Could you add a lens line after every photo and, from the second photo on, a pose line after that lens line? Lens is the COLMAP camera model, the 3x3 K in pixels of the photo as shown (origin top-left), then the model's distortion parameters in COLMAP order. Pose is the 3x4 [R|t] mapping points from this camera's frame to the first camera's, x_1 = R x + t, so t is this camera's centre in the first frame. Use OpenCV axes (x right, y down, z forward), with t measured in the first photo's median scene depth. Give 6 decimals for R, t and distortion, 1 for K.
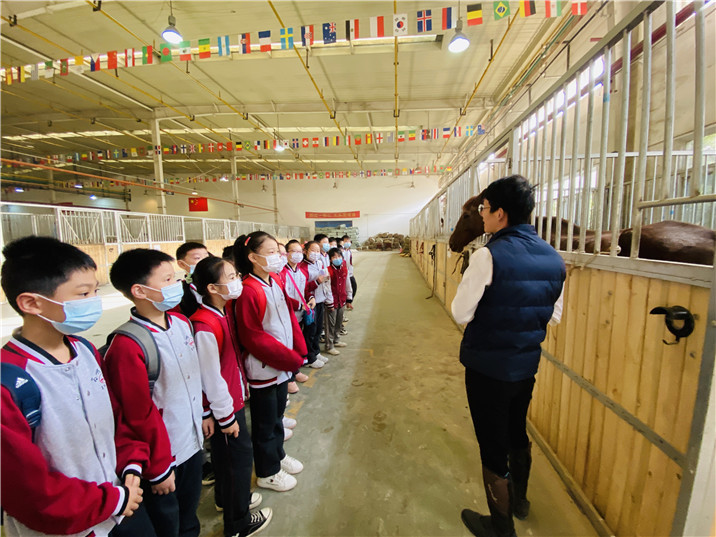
lens RADIAL K [[289.5, 0, 358.7], [0, 289.5, 267.6], [0, 0, 1]] dist [-0.007021, -0.000713]
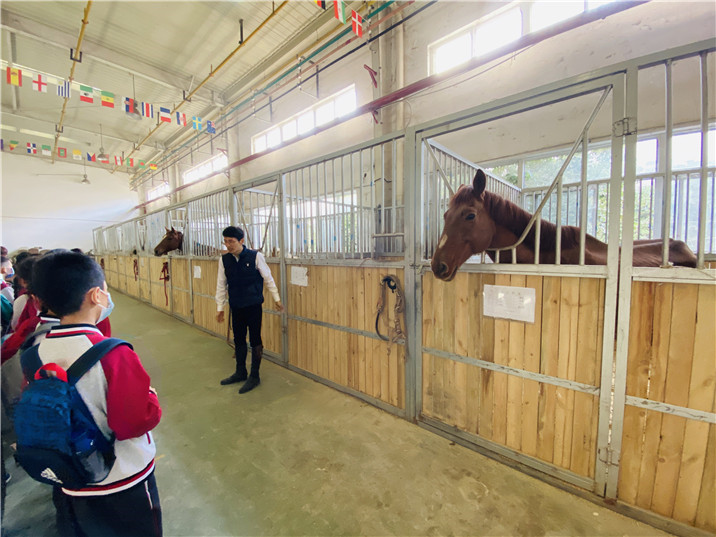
lens RADIAL K [[289.5, 0, 354.9], [0, 289.5, 265.4], [0, 0, 1]] dist [-0.007021, -0.000713]
pose [[0.562233, -0.048320, 0.825566, -0.053036], [0.099088, 0.995036, -0.009242, -0.025396], [-0.821021, 0.087000, 0.564230, 0.213925]]
